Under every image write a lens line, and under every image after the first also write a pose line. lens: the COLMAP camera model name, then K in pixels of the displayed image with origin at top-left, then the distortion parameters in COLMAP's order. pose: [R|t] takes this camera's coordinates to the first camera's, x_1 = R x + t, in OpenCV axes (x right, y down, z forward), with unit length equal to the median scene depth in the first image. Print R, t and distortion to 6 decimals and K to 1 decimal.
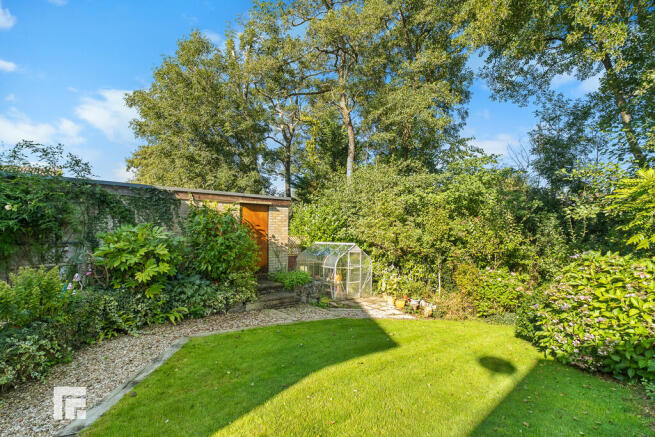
lens RADIAL K [[289.9, 0, 327.5], [0, 289.9, 218.5], [0, 0, 1]] dist [0.000478, 0.000033]
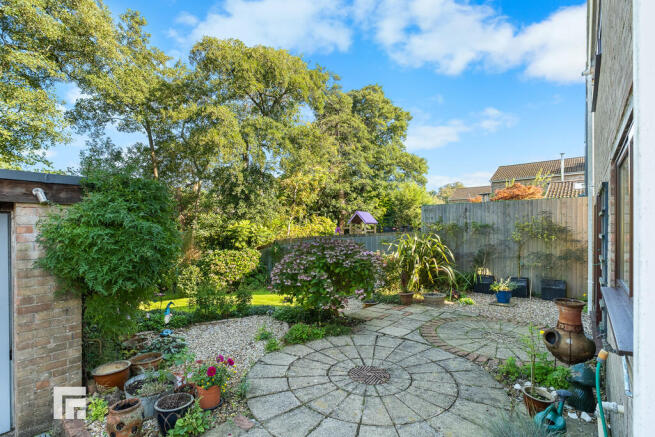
lens RADIAL K [[315.9, 0, 325.6], [0, 315.9, 232.3], [0, 0, 1]] dist [-0.000278, 0.000074]
pose [[-0.131540, -0.009470, 0.991266, -1.106065], [-0.039062, 0.999227, 0.004363, -0.049816], [-0.990541, -0.038147, -0.131809, 0.252561]]
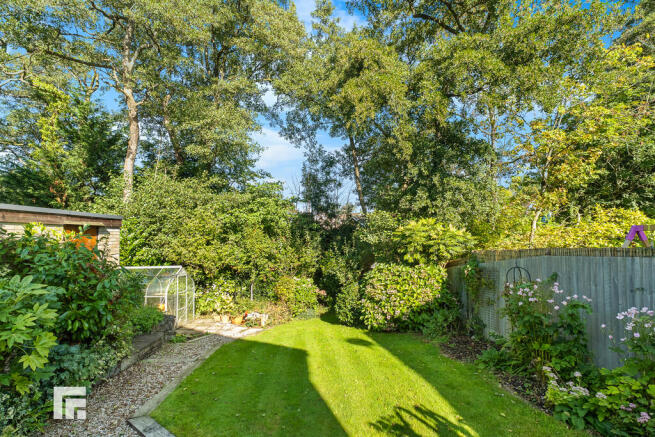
lens RADIAL K [[300.5, 0, 321.6], [0, 300.5, 235.1], [0, 0, 1]] dist [0.000783, 0.000080]
pose [[0.656603, -0.003667, 0.754227, -0.381486], [-0.022197, 0.999461, 0.024184, -0.051384], [-0.753909, -0.032621, 0.656168, 0.062432]]
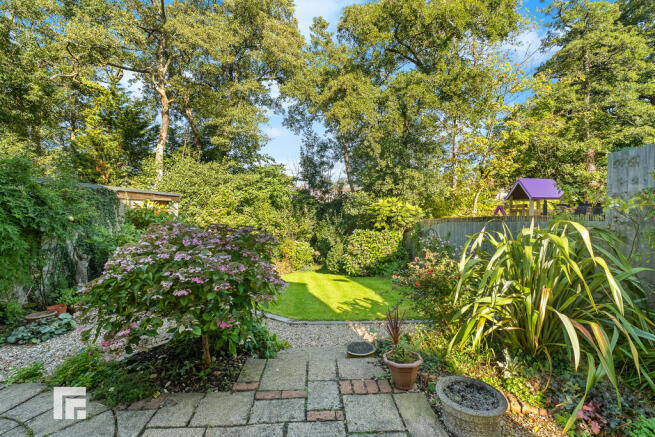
lens RADIAL K [[290.7, 0, 327.5], [0, 290.7, 218.5], [0, 0, 1]] dist [-0.000722, -0.000200]
pose [[0.627742, -0.025107, 0.778017, -0.643092], [-0.034162, 0.997628, 0.059757, -0.063175], [-0.777672, -0.064091, 0.625395, -0.164221]]
